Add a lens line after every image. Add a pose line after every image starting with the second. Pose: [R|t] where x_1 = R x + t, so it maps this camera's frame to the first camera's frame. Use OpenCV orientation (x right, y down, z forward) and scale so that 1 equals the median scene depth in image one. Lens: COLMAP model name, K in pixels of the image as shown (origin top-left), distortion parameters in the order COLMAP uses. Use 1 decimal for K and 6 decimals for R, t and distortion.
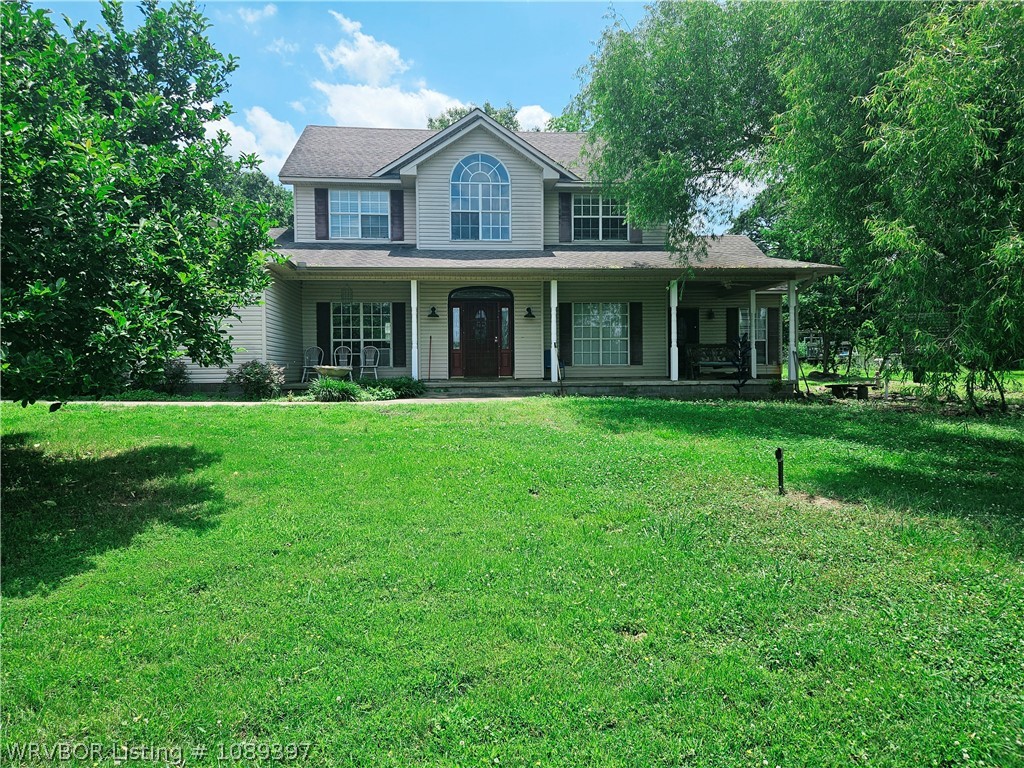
lens RADIAL K [[693.4, 0, 515.4], [0, 693.4, 371.5], [0, 0, 1]] dist [0.069201, 0.000211]
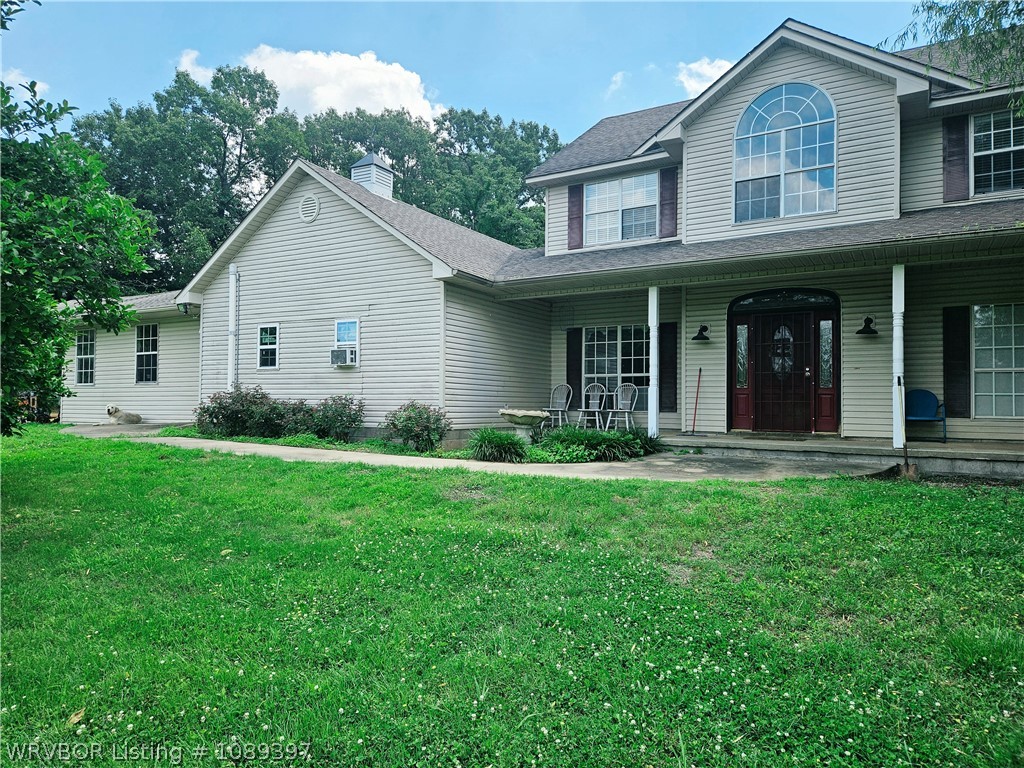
lens RADIAL K [[696.7, 0, 494.5], [0, 696.7, 384.3], [0, 0, 1]] dist [0.091670, -0.081869]
pose [[0.795103, 0.000053, -0.606474, 0.131485], [-0.020633, 0.999423, -0.026963, -0.012213], [0.606123, 0.033952, 0.794646, 0.320036]]
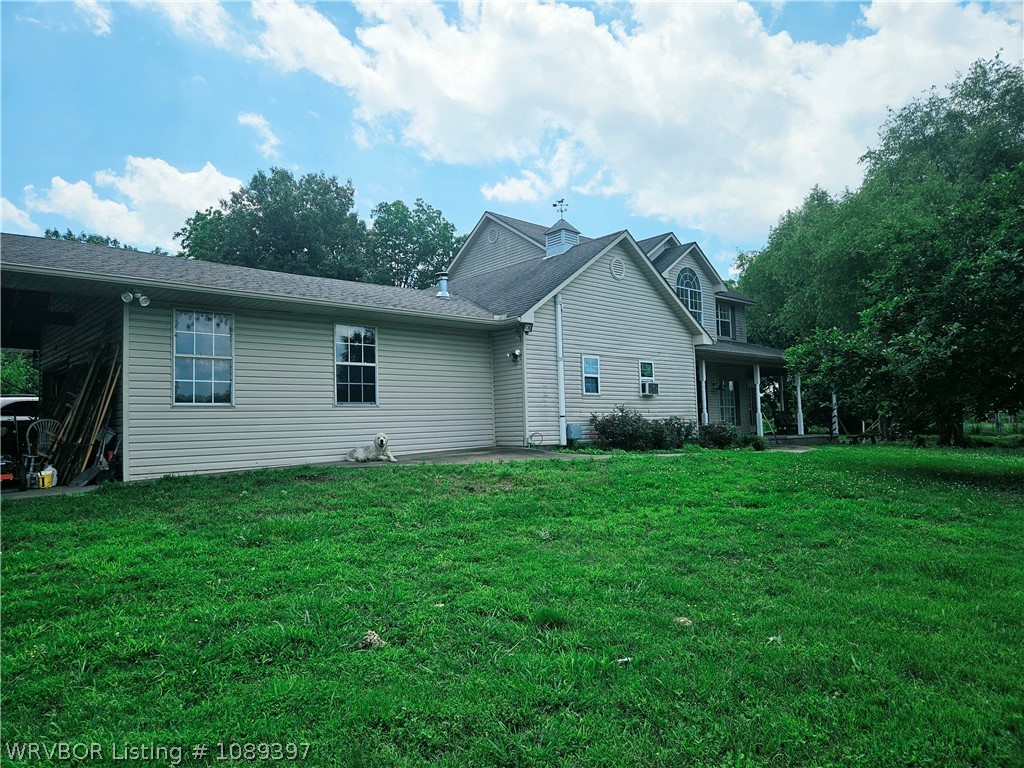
lens RADIAL K [[696.0, 0, 508.4], [0, 696.0, 380.2], [0, 0, 1]] dist [0.097273, -0.091325]
pose [[0.803825, 0.030780, 0.594069, -1.092141], [0.023381, 0.996254, -0.083254, 0.007897], [-0.594406, 0.080812, 0.800094, 0.141550]]
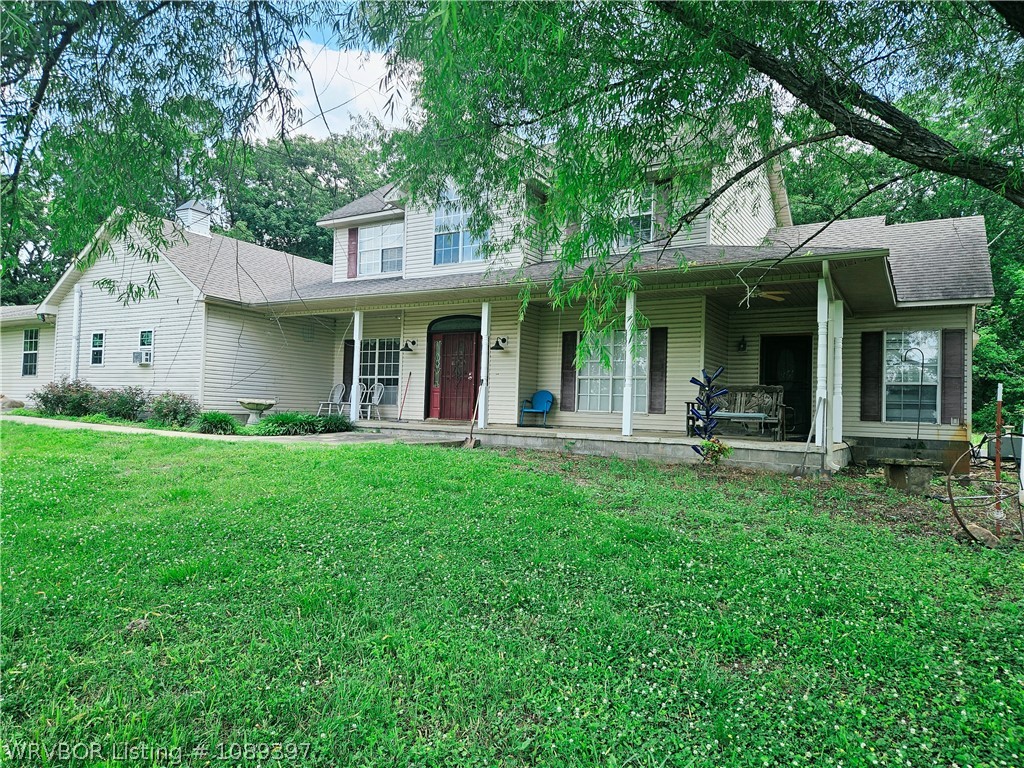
lens RADIAL K [[692.2, 0, 489.7], [0, 692.2, 385.8], [0, 0, 1]] dist [0.093495, -0.086748]
pose [[0.786863, 0.012099, -0.617010, 0.507186], [-0.043376, 0.998419, -0.035738, -0.004898], [0.615602, 0.054884, 0.786144, 0.337685]]
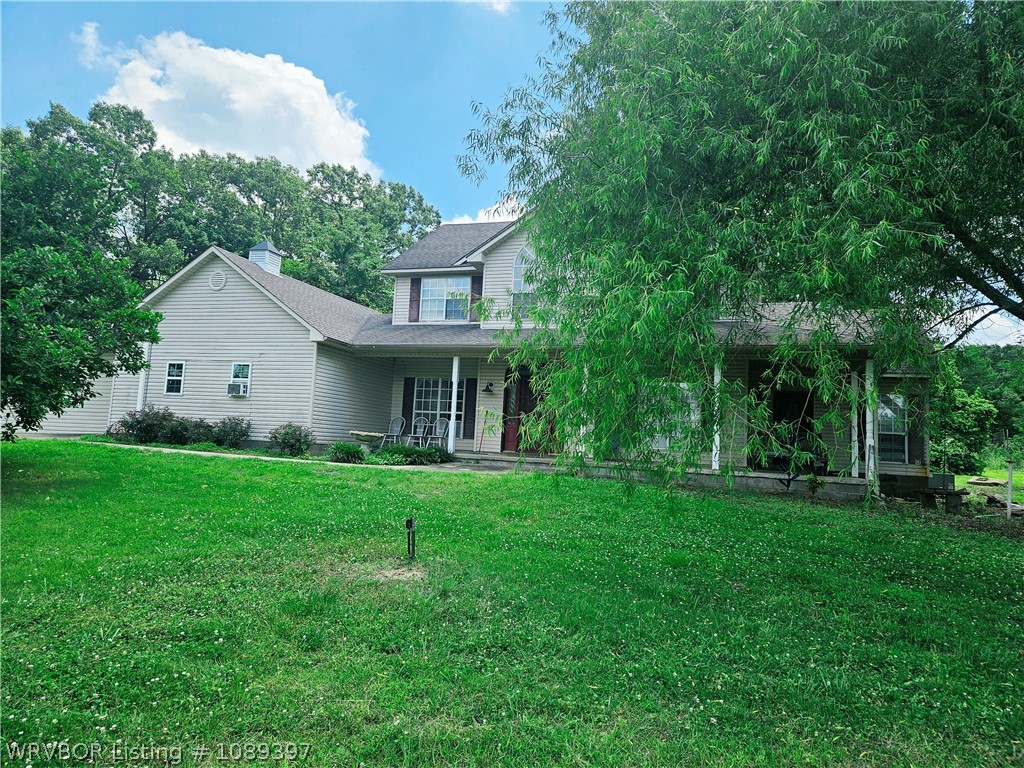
lens RADIAL K [[696.0, 0, 508.4], [0, 696.0, 380.2], [0, 0, 1]] dist [0.097273, -0.091325]
pose [[0.906956, 0.016617, -0.420898, 0.337006], [-0.062515, 0.993466, -0.095488, 0.002040], [0.416561, 0.112916, 0.902068, 0.061014]]
